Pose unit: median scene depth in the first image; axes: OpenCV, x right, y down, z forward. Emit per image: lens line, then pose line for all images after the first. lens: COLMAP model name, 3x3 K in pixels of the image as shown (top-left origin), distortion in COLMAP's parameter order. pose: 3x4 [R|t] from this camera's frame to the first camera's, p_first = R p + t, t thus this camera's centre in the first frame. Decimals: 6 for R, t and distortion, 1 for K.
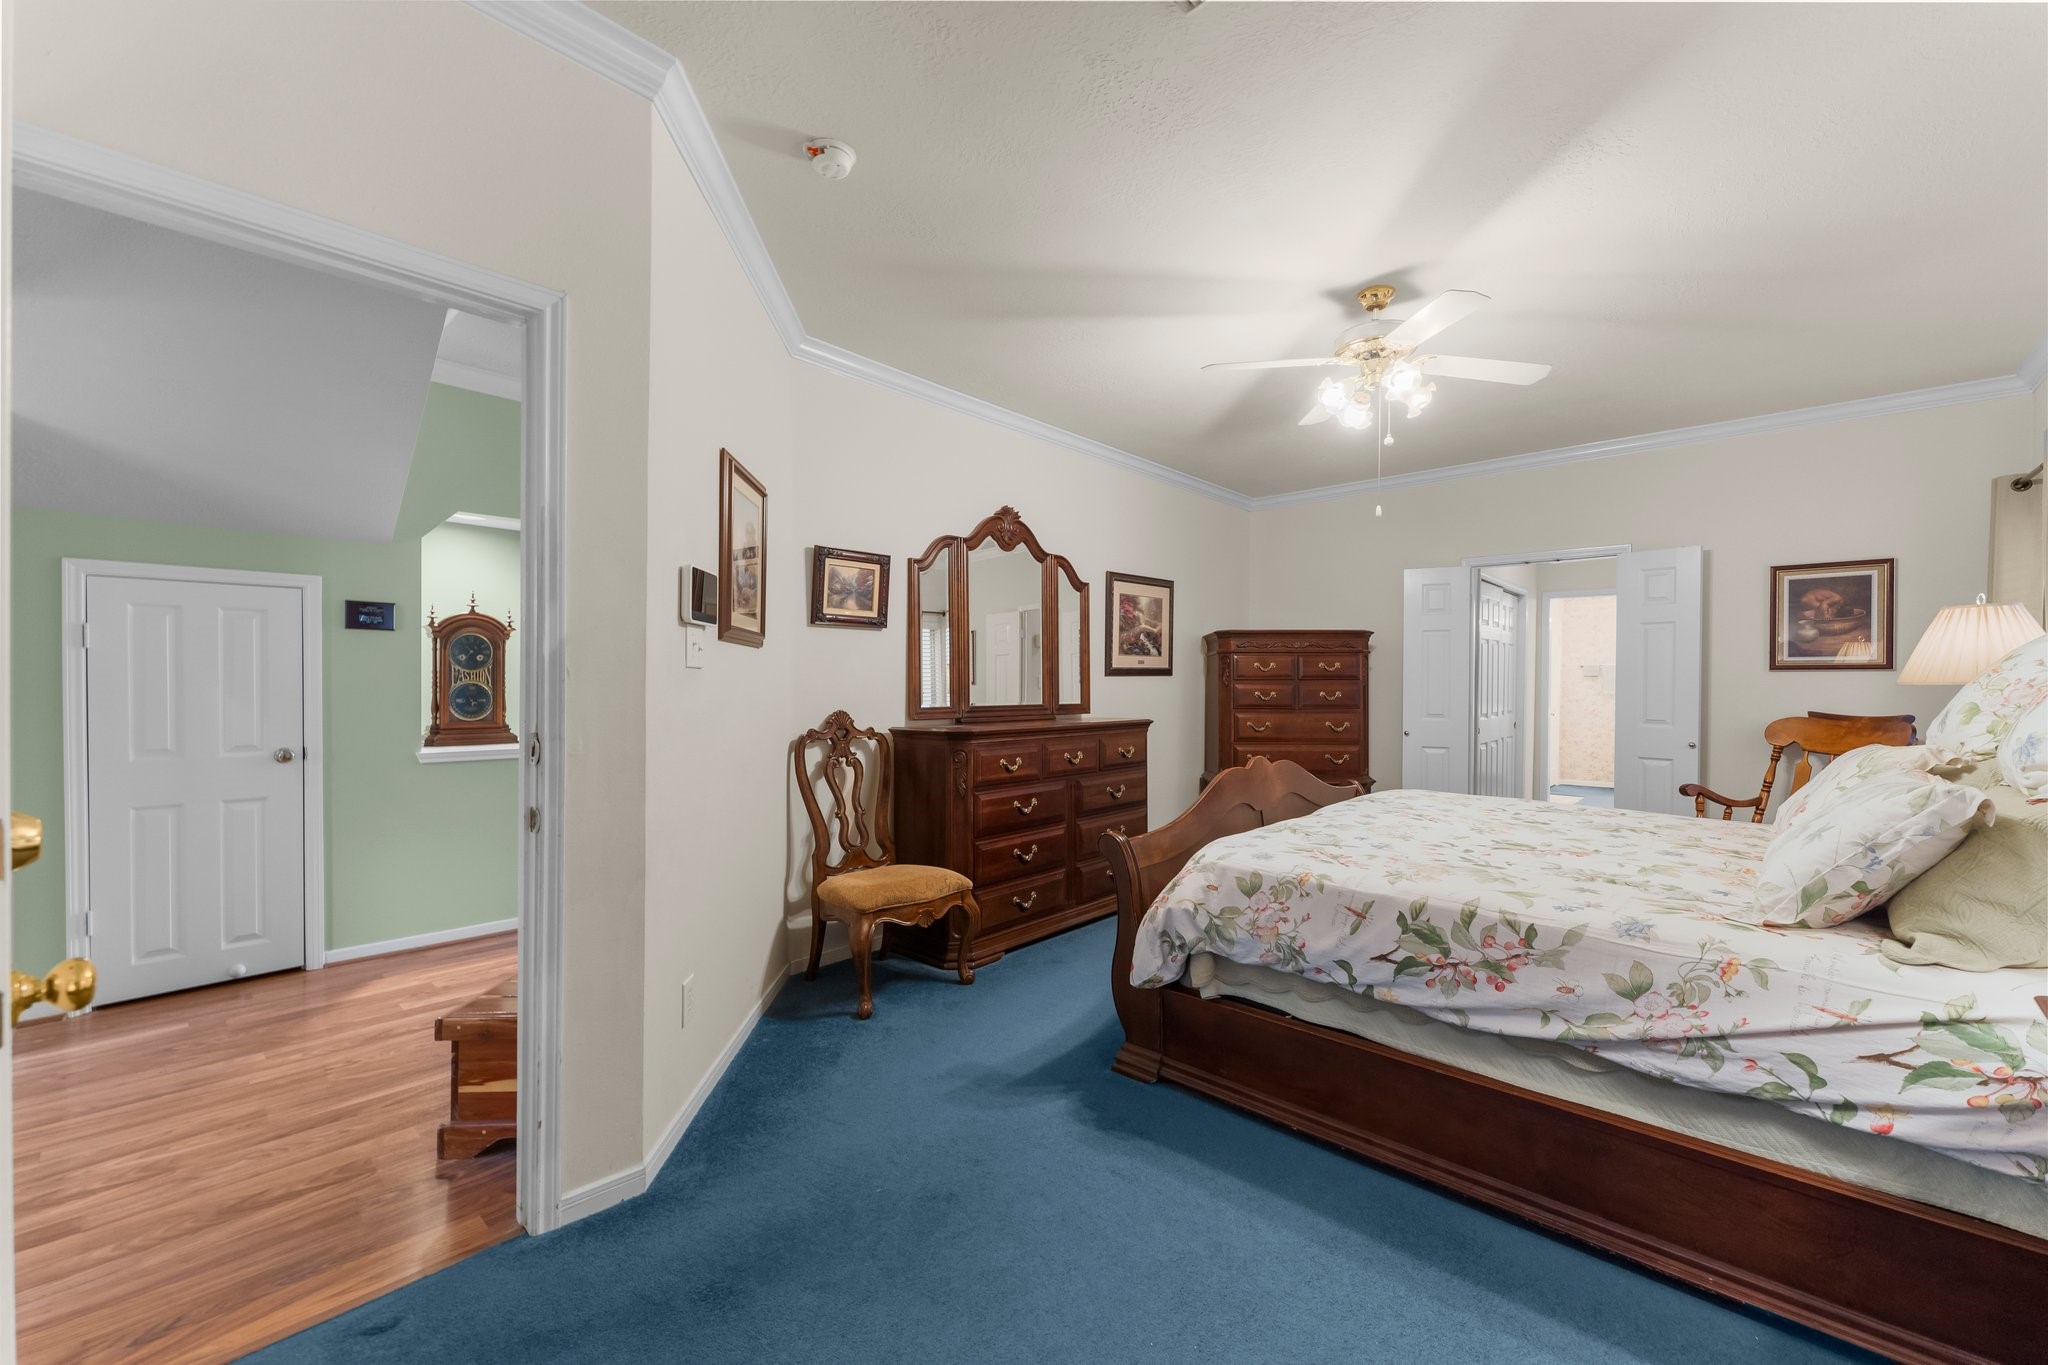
lens RADIAL K [[828.6, 0, 1025.3], [0, 828.6, 688.8], [0, 0, 1]] dist [0.000097, 0.000274]
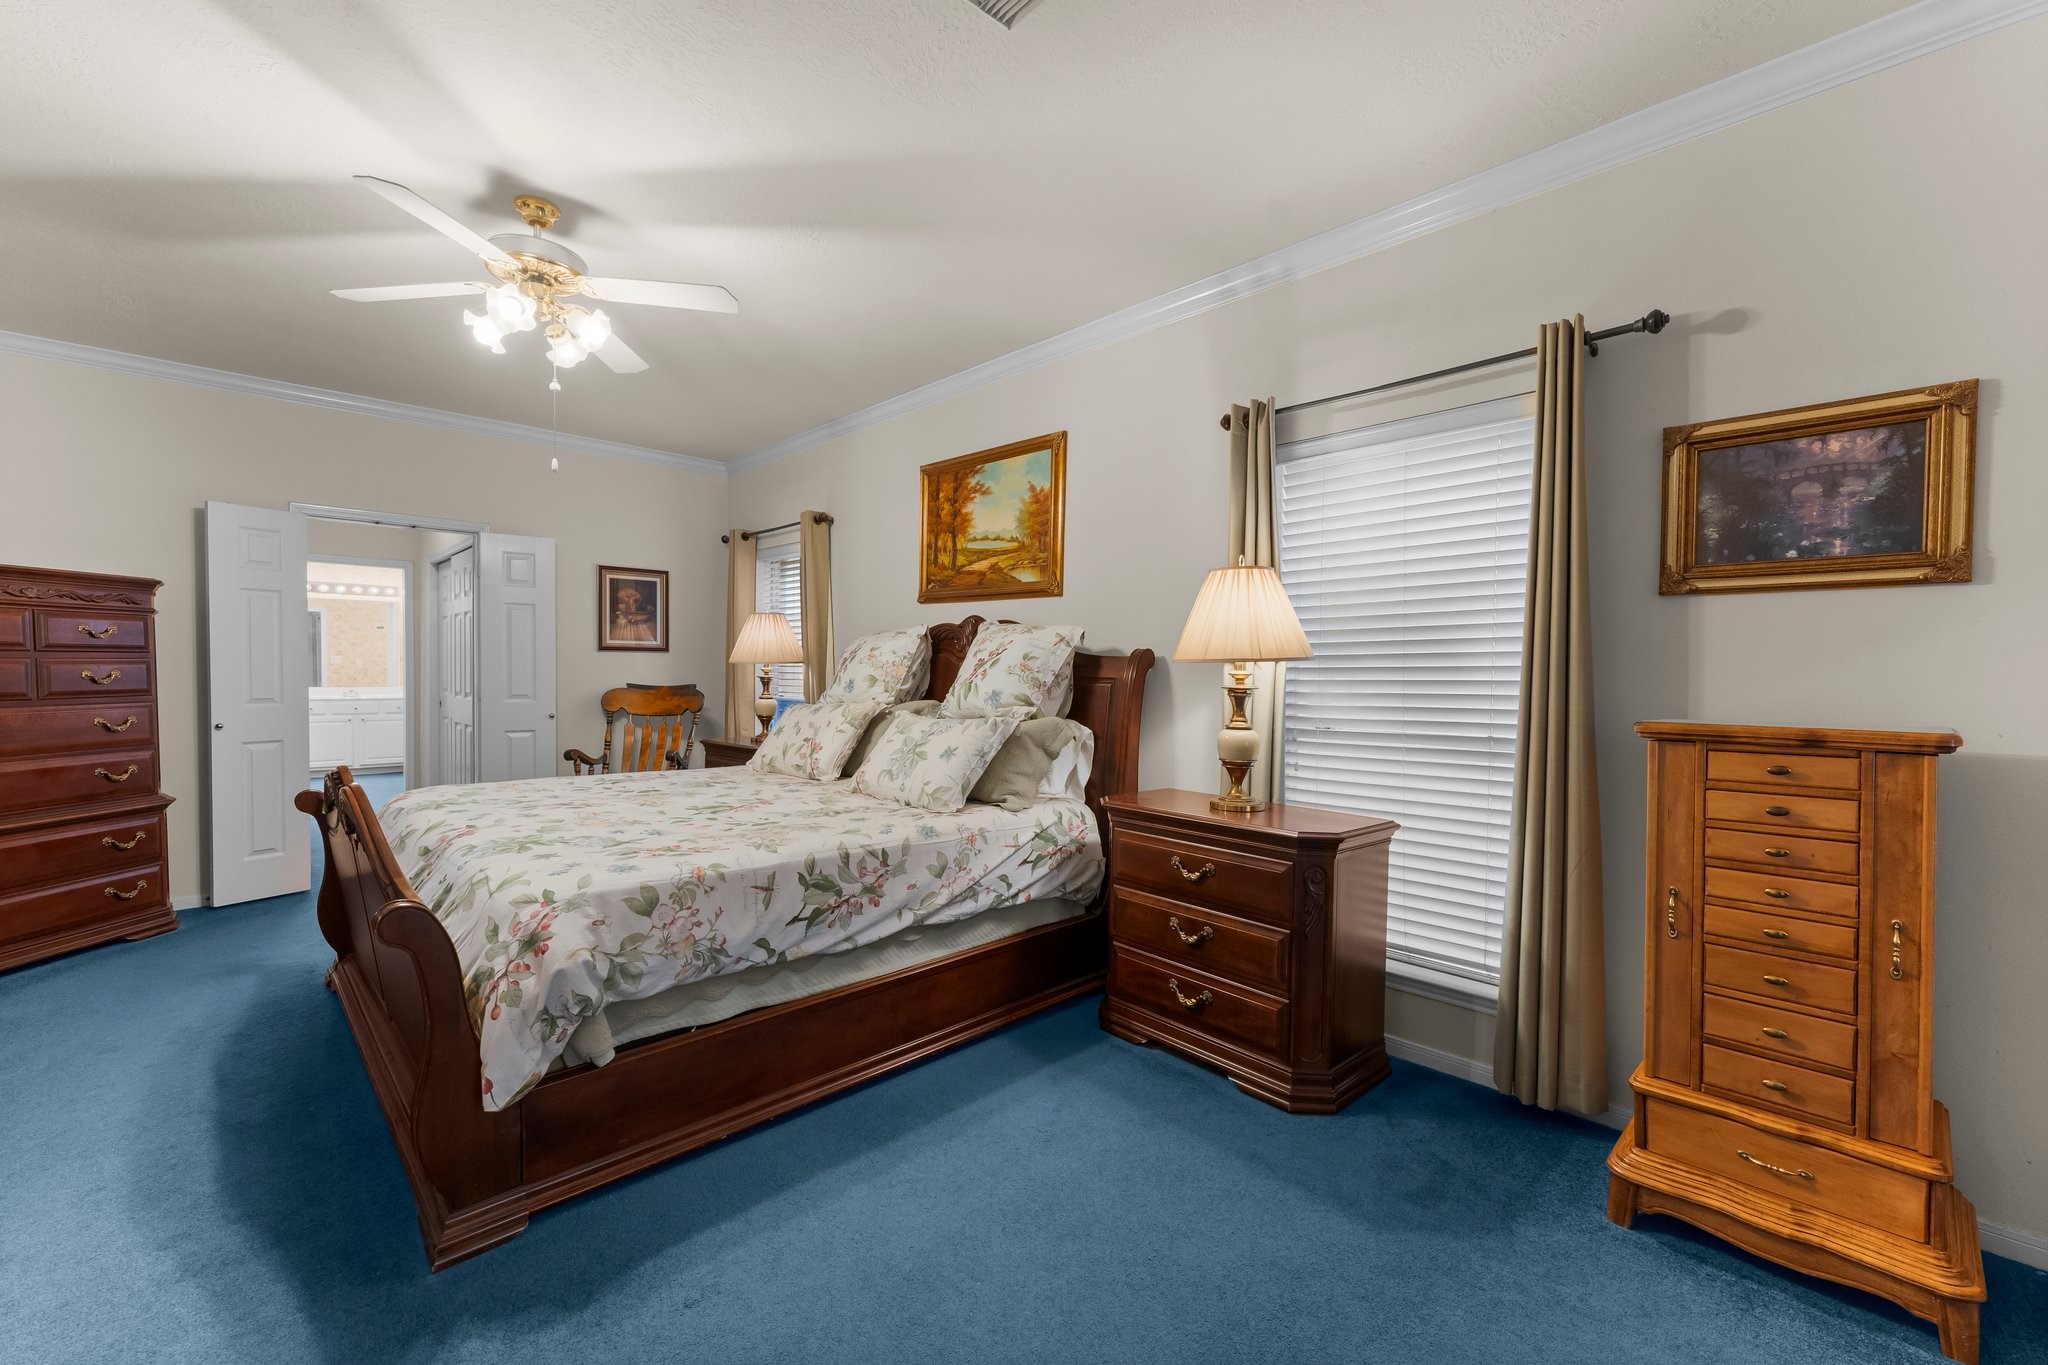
lens RADIAL K [[828.6, 0, 1025.3], [0, 828.6, 688.8], [0, 0, 1]] dist [0.000097, 0.000274]
pose [[0.052842, -0.029120, 0.998178, -0.592905], [-0.001235, 0.999572, 0.029226, -0.004554], [-0.998602, -0.002778, 0.052783, 0.627748]]
